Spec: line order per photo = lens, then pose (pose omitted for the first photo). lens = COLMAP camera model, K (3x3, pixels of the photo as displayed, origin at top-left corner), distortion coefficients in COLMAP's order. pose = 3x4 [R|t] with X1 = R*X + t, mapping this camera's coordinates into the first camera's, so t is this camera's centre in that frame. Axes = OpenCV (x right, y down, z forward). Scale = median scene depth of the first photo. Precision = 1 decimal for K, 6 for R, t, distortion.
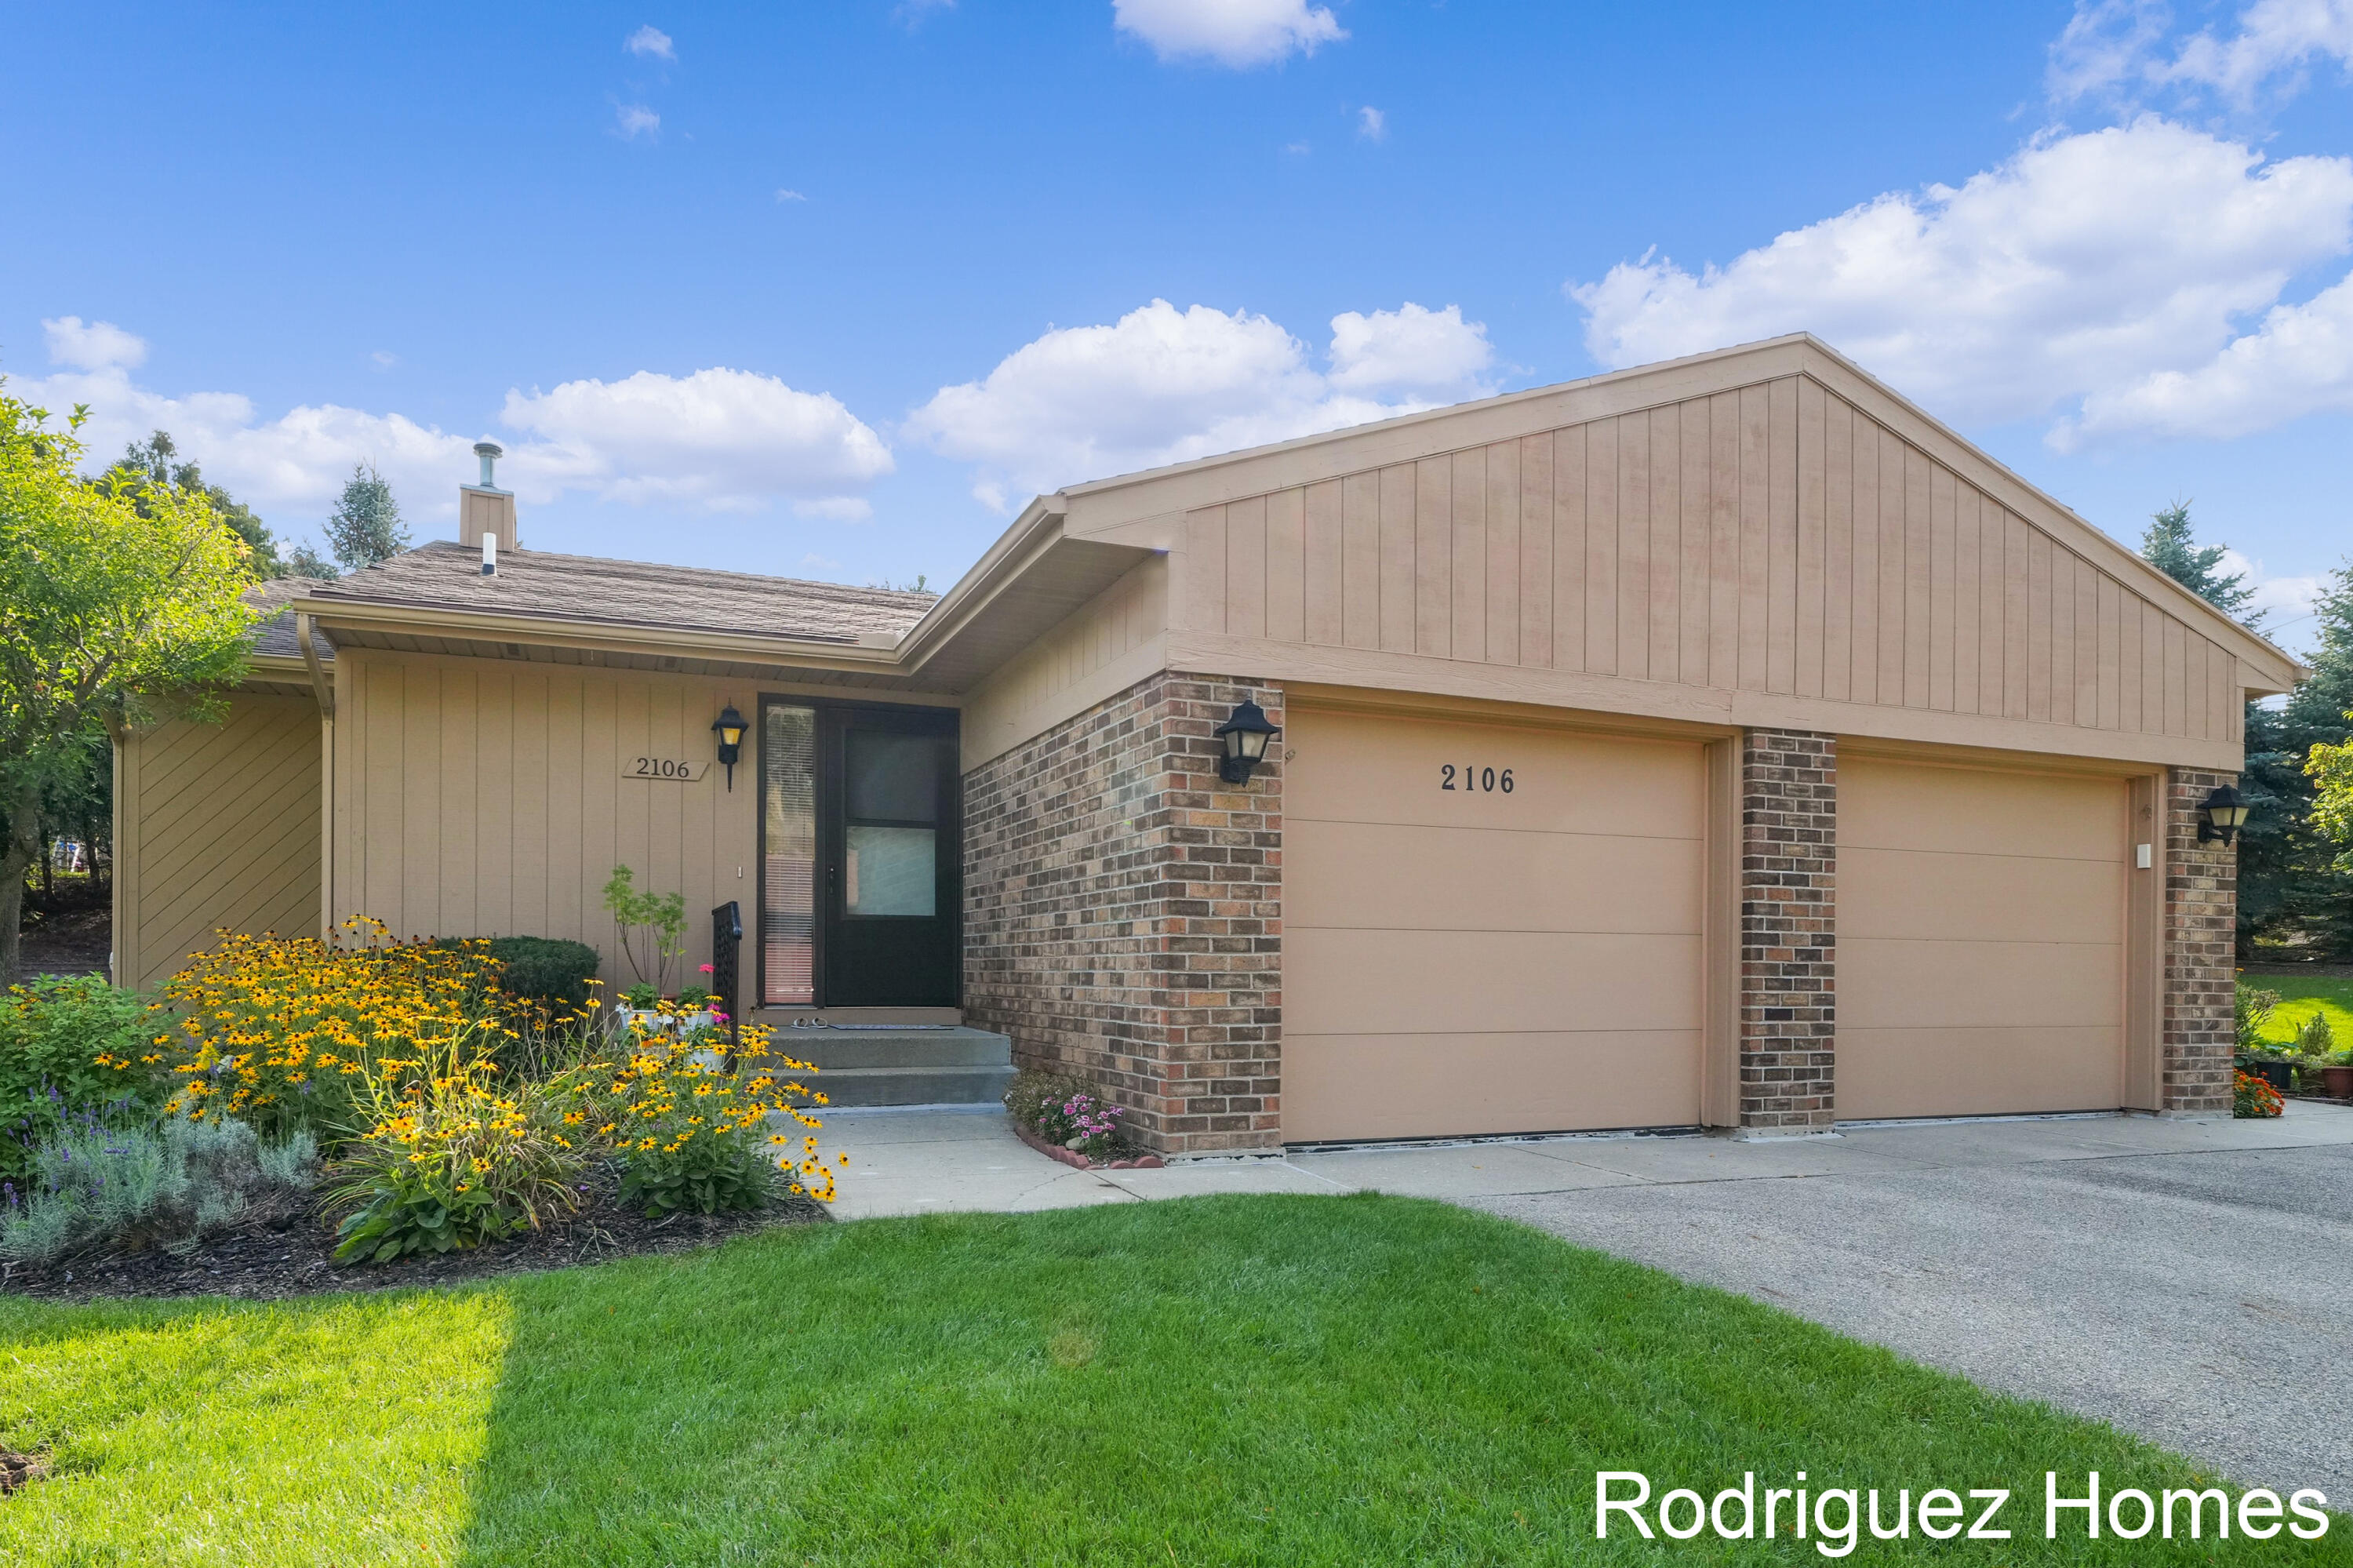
lens RADIAL K [[1381.2, 0, 1176.5], [0, 1381.2, 784.0], [0, 0, 1]] dist [0.002396, 0.000828]
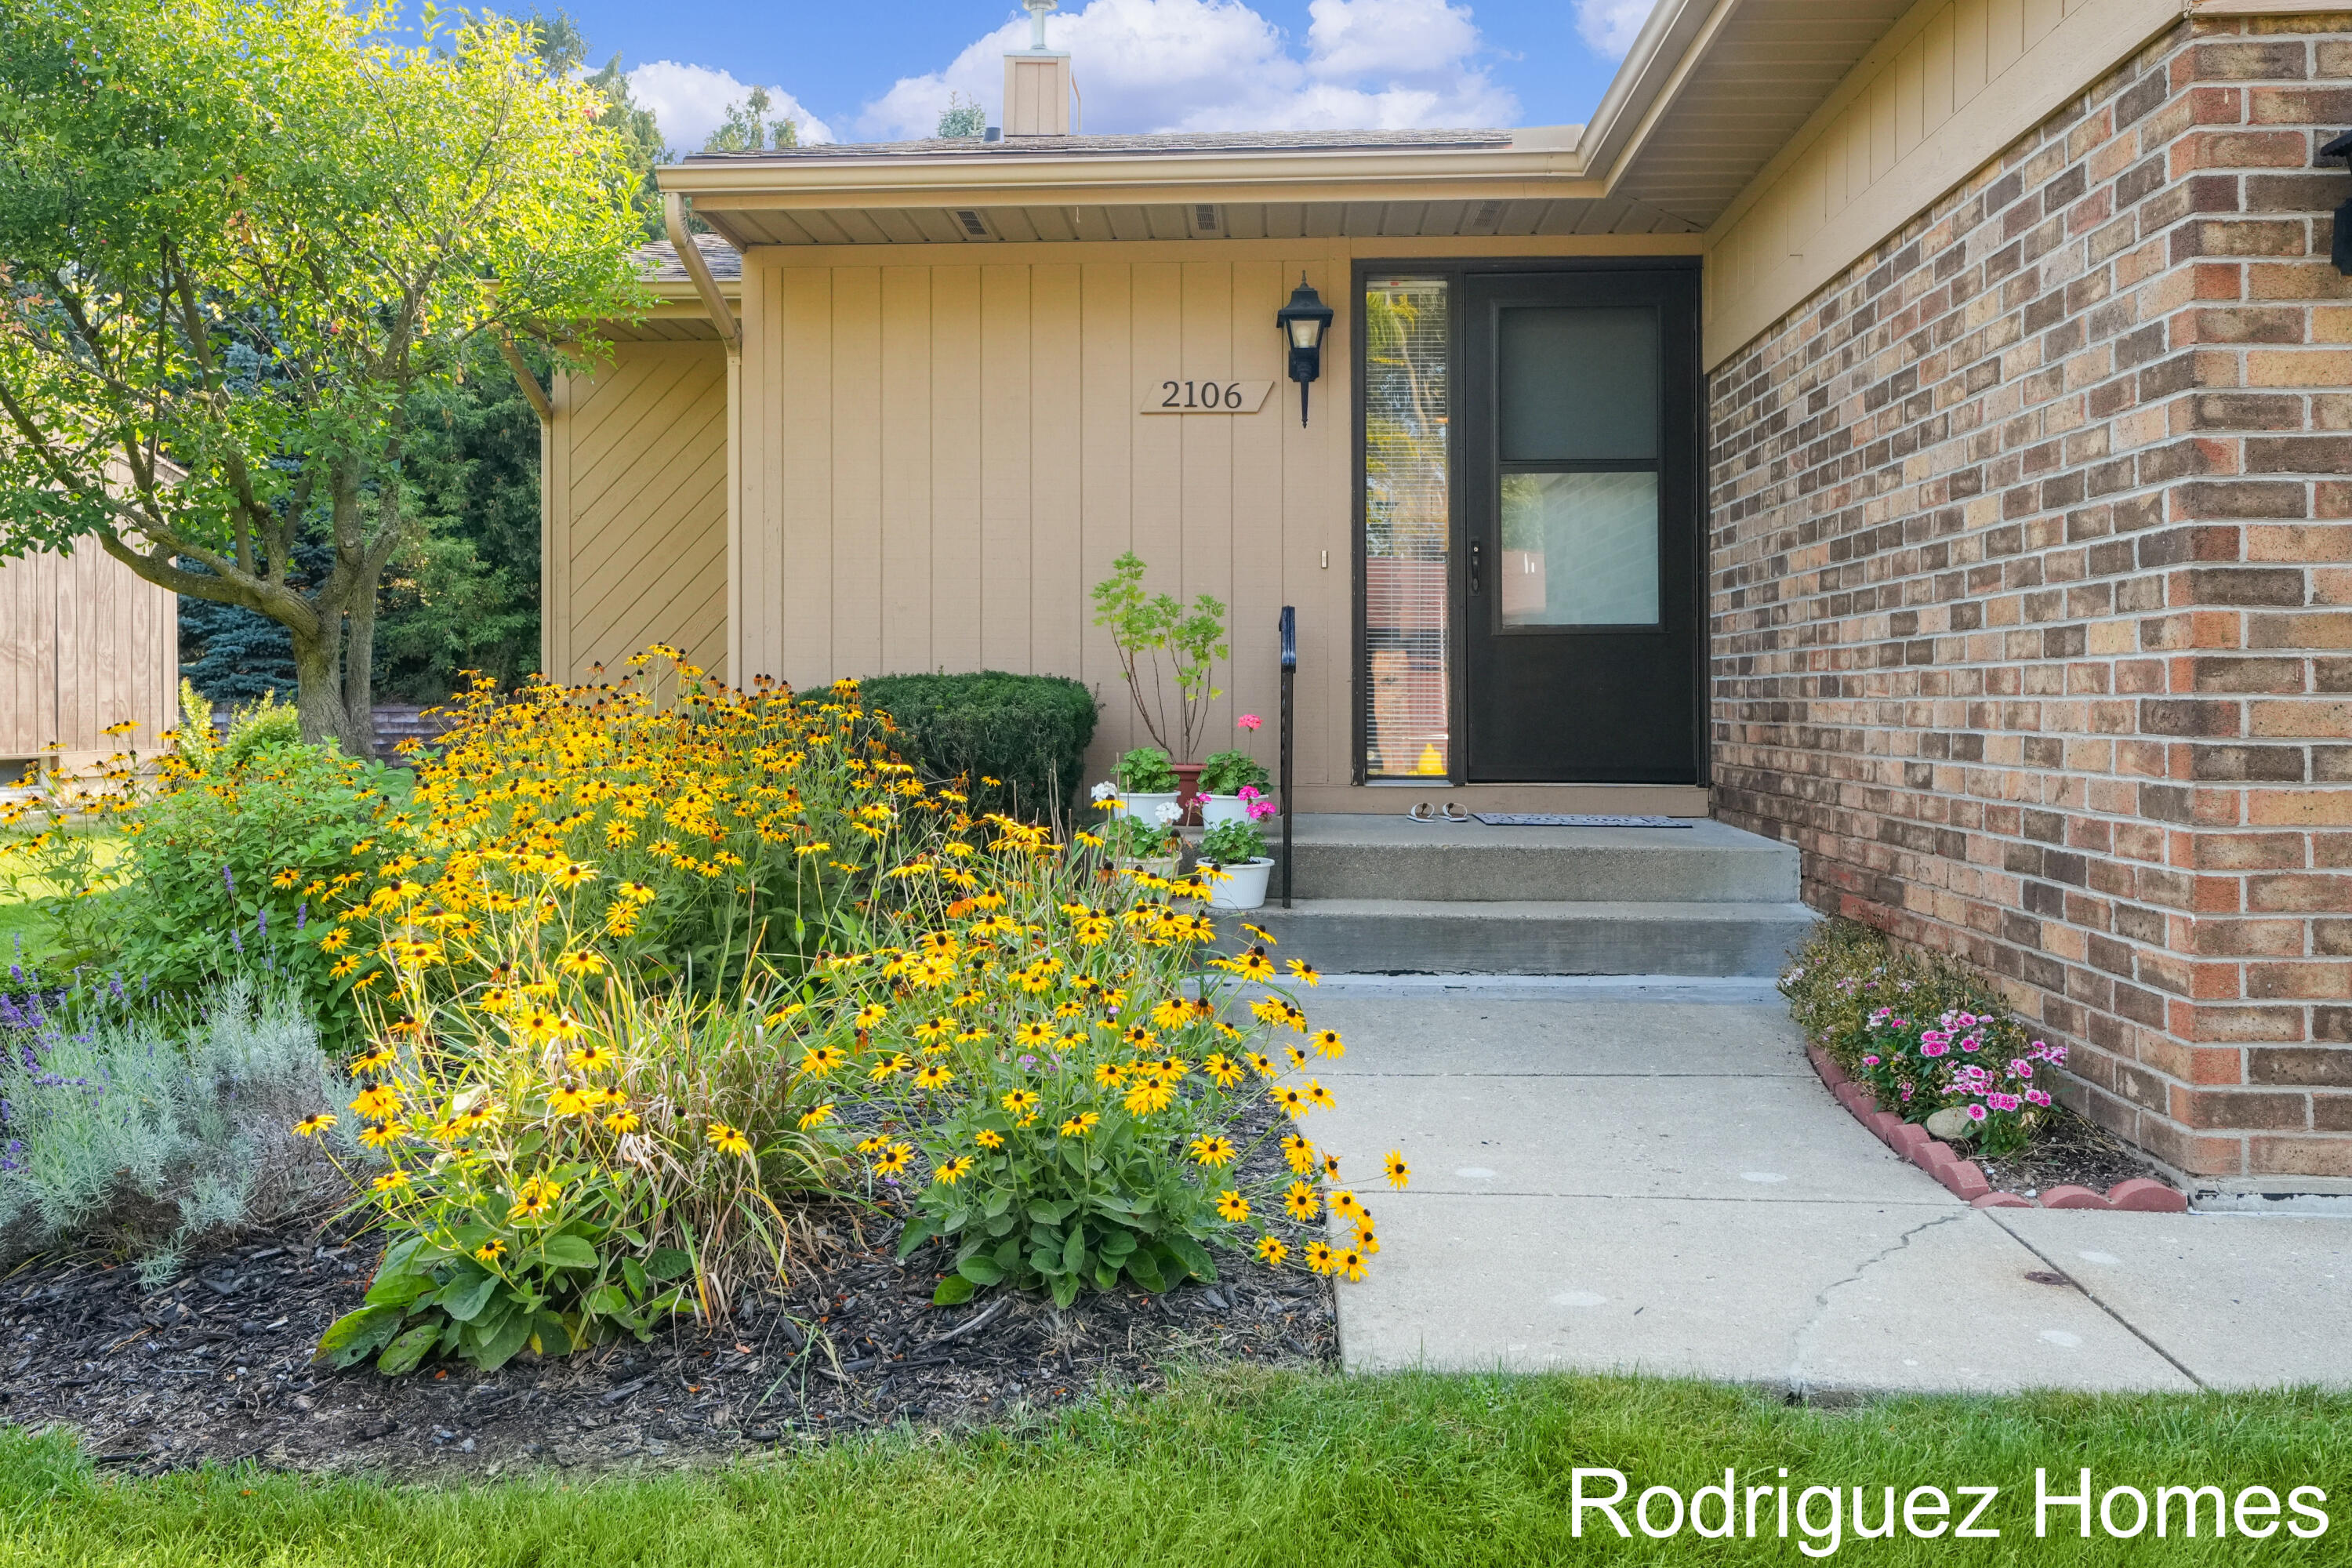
lens RADIAL K [[1771.7, 0, 1174.1], [0, 1771.7, 758.7], [0, 0, 1]] dist [0.012073, 0.000639]
pose [[0.895127, 0.010086, -0.445697, -0.036267], [0.064436, 0.986319, 0.151732, 0.034832], [0.441130, -0.164539, 0.882231, 0.340171]]
